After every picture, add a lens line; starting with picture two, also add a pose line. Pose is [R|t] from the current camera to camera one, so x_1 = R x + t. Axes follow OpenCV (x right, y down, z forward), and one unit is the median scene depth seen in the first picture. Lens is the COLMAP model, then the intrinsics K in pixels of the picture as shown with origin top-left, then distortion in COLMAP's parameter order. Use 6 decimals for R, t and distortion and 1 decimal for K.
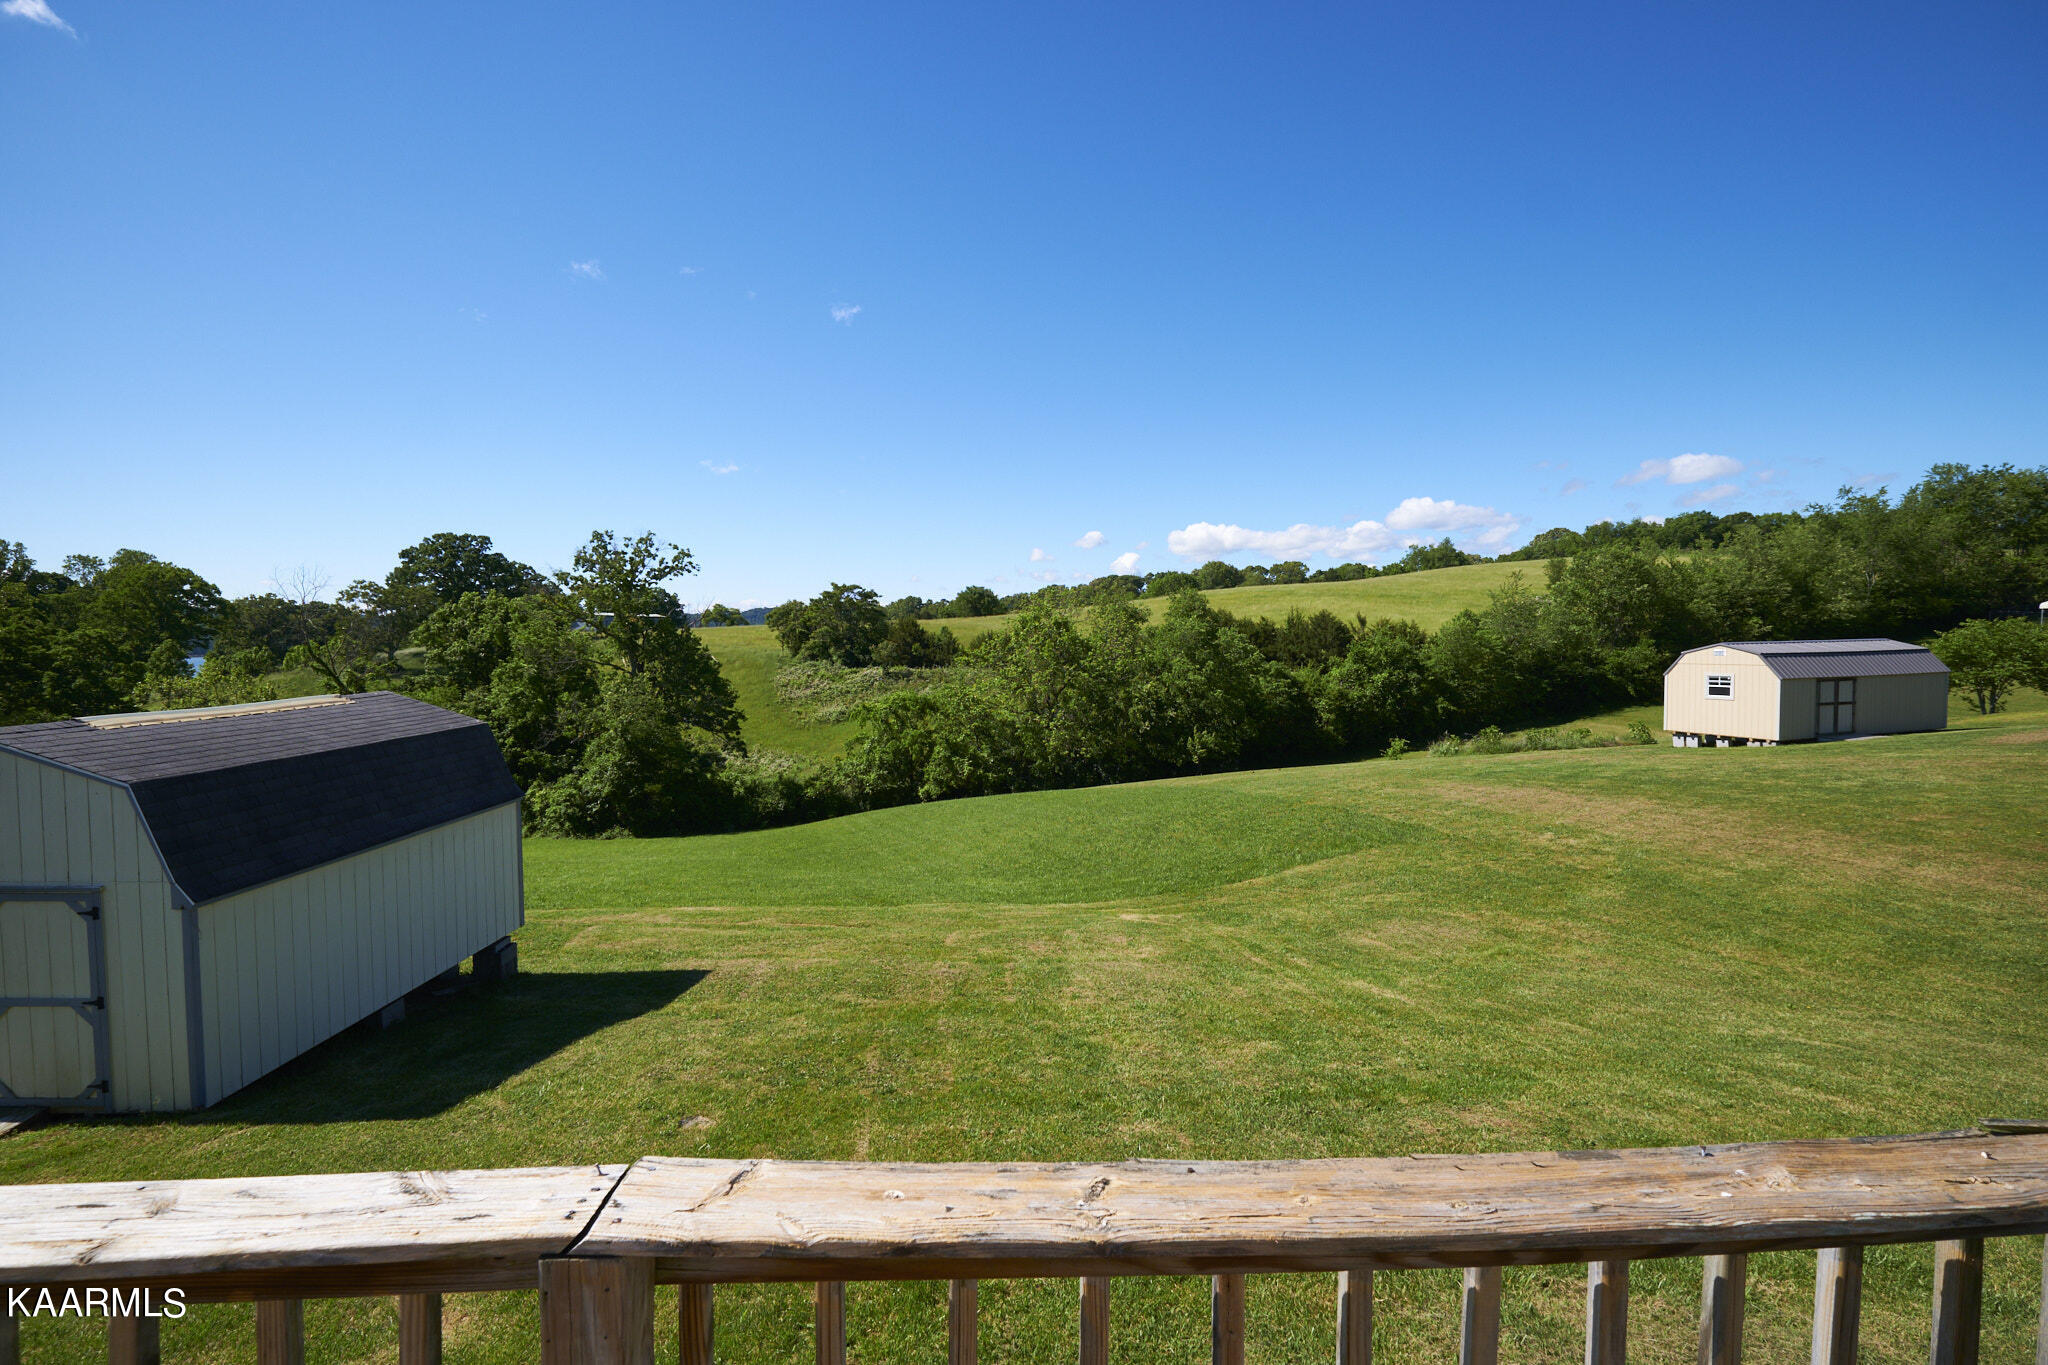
lens RADIAL K [[879.3, 0, 1024.0], [0, 879.3, 682.5], [0, 0, 1]] dist [-0.002925, -0.000108]
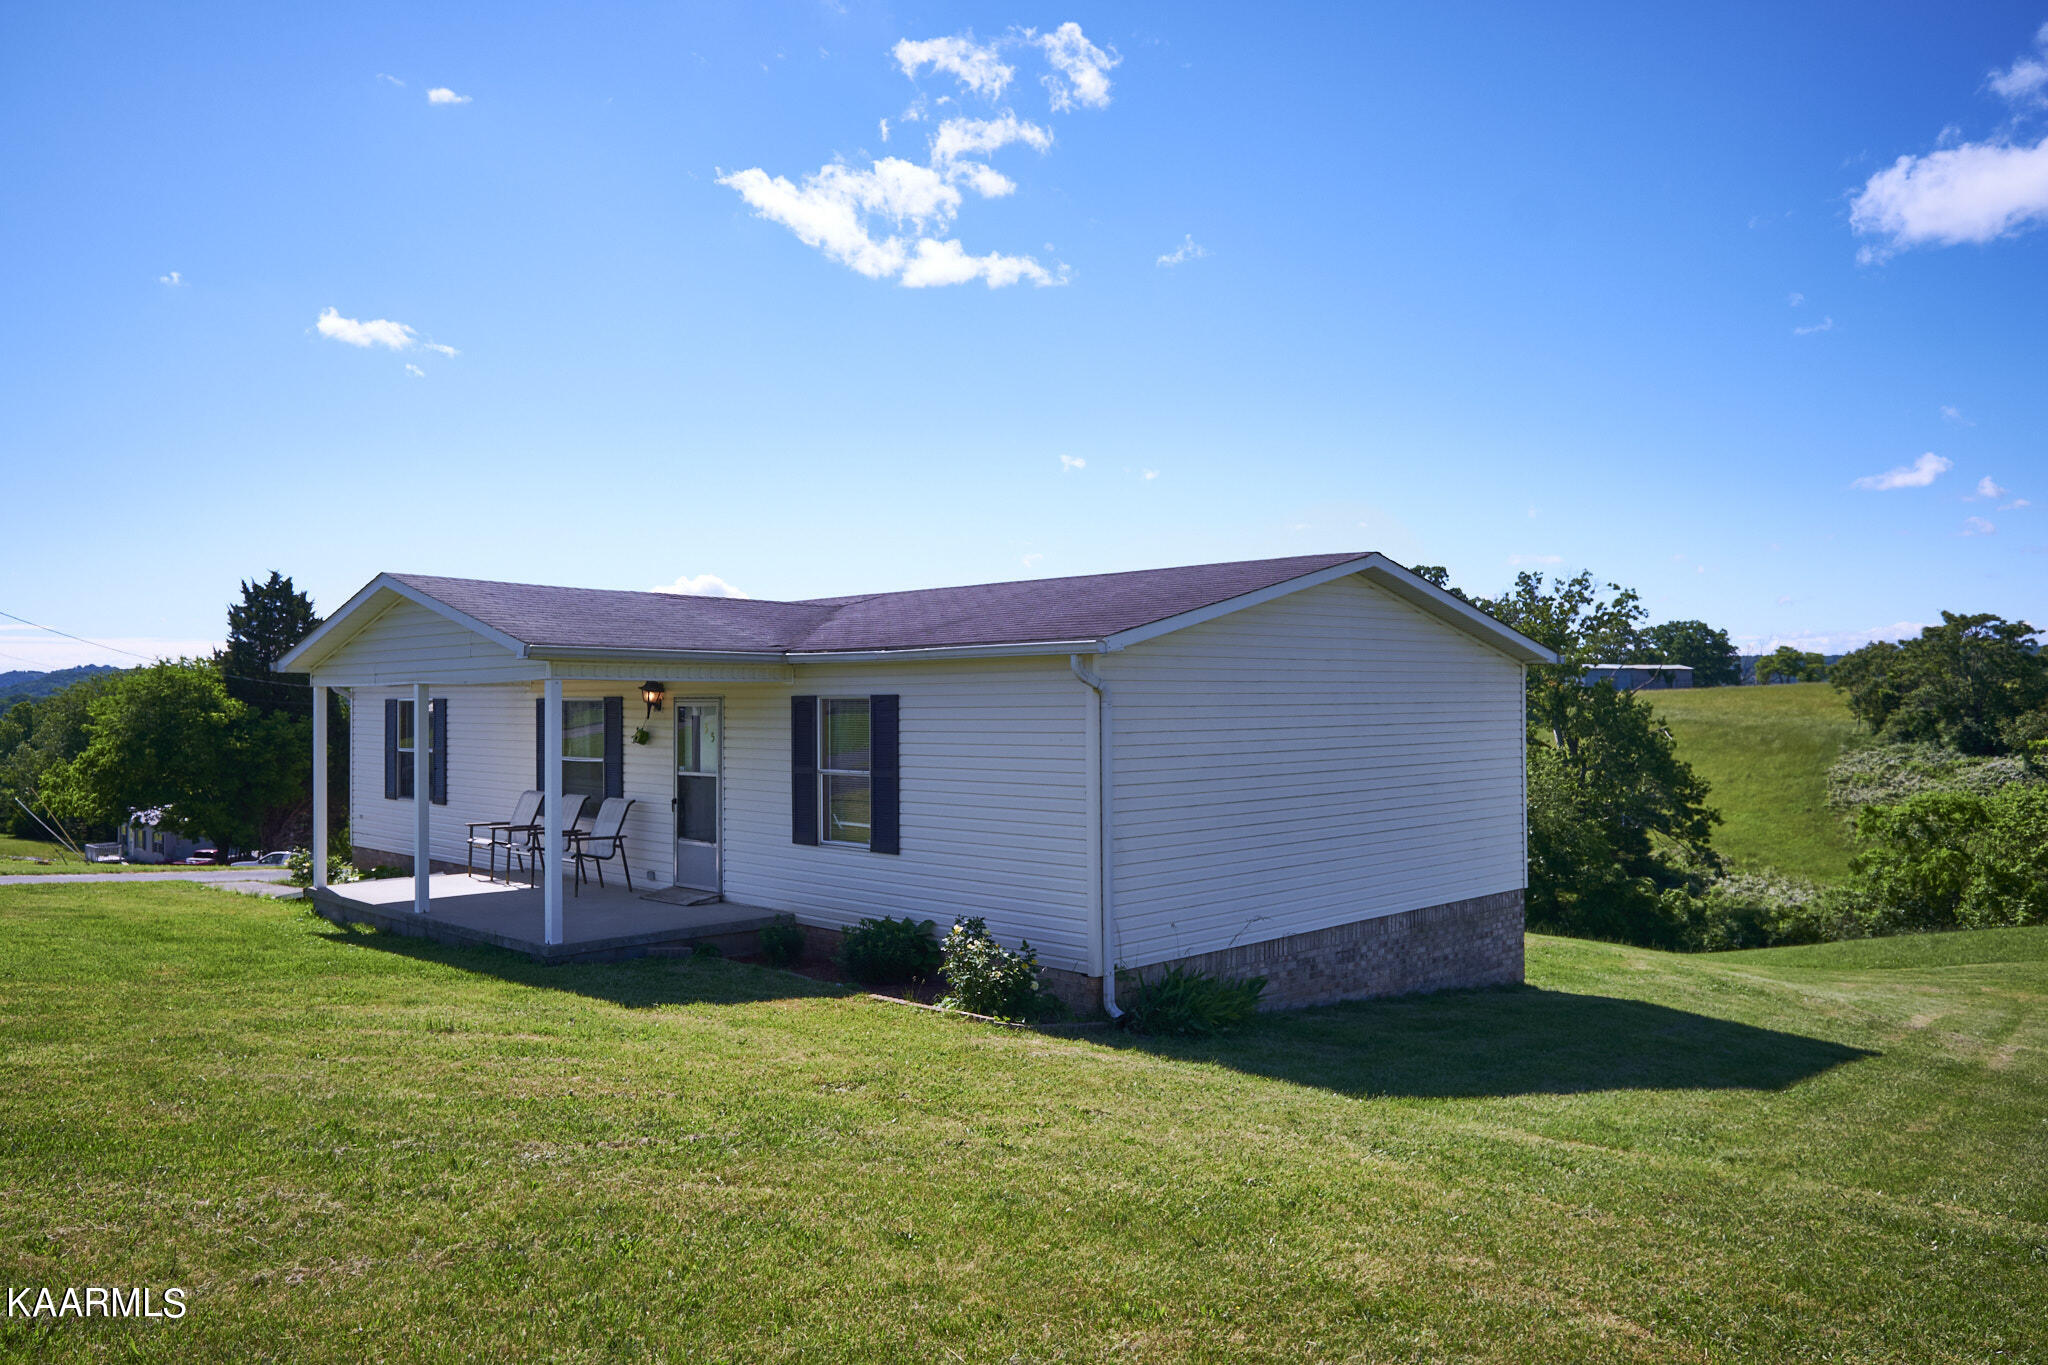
lens RADIAL K [[1459.3, 0, 1024.0], [0, 1459.3, 682.5], [0, 0, 1]] dist [0.000254, 0.000317]
pose [[0.662287, -0.005499, -0.749230, 0.153806], [-0.040629, 0.998238, -0.043241, 0.002642], [0.748148, 0.059078, 0.660897, -0.157714]]
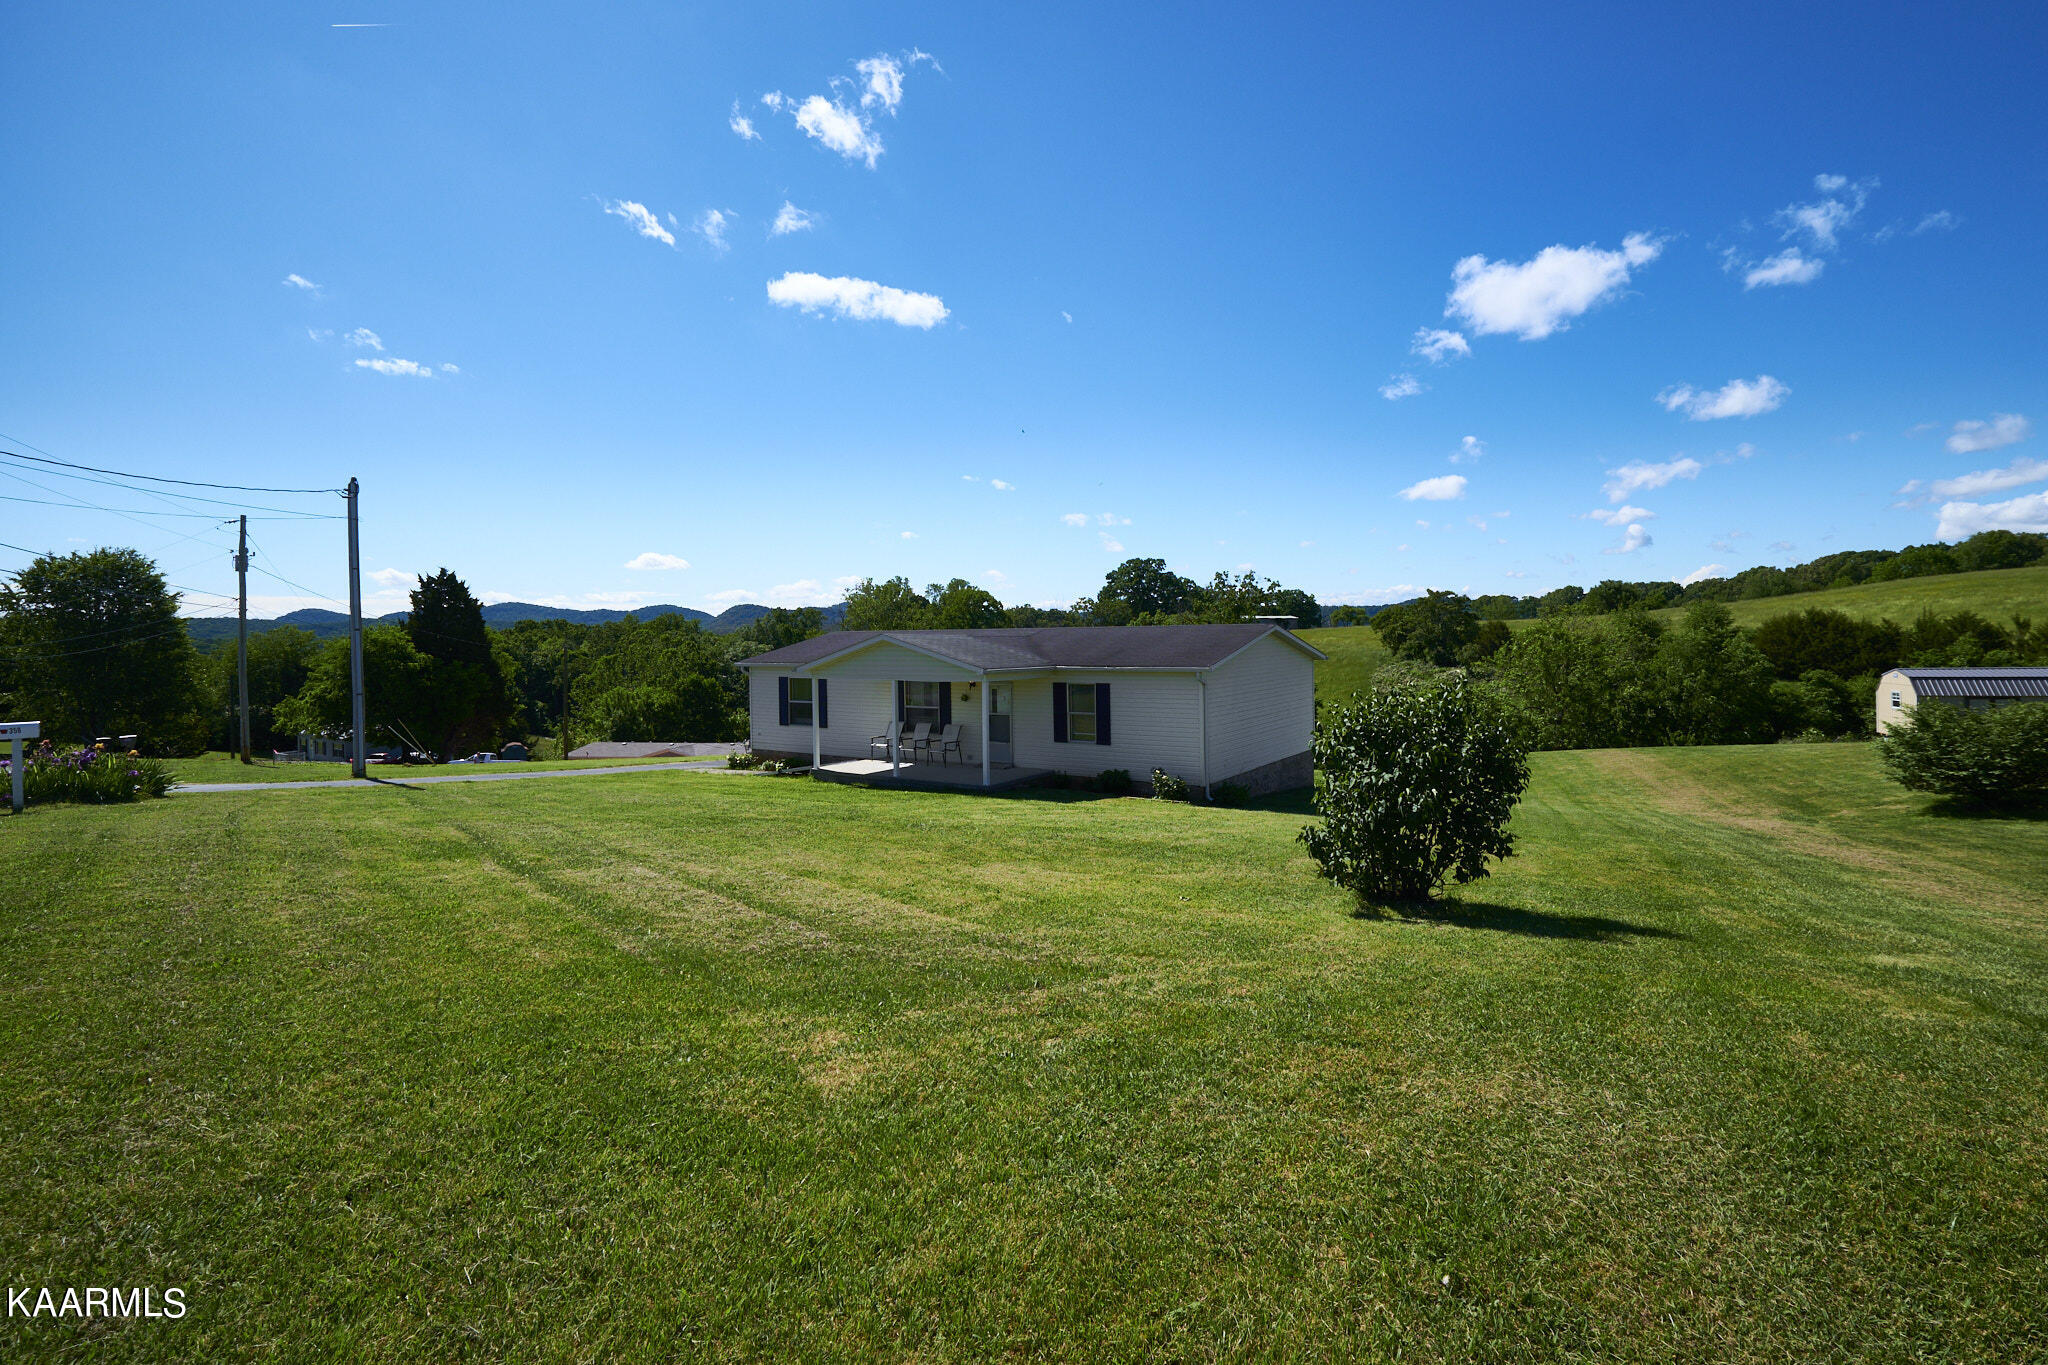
lens RADIAL K [[922.6, 0, 1106.2], [0, 922.6, 633.5], [0, 0, 1]] dist [-0.009750, -0.000170]
pose [[0.816539, -0.004682, -0.577272, 0.169754], [-0.022839, 0.998922, -0.040407, -0.003600], [0.576839, 0.046178, 0.815552, -0.242437]]
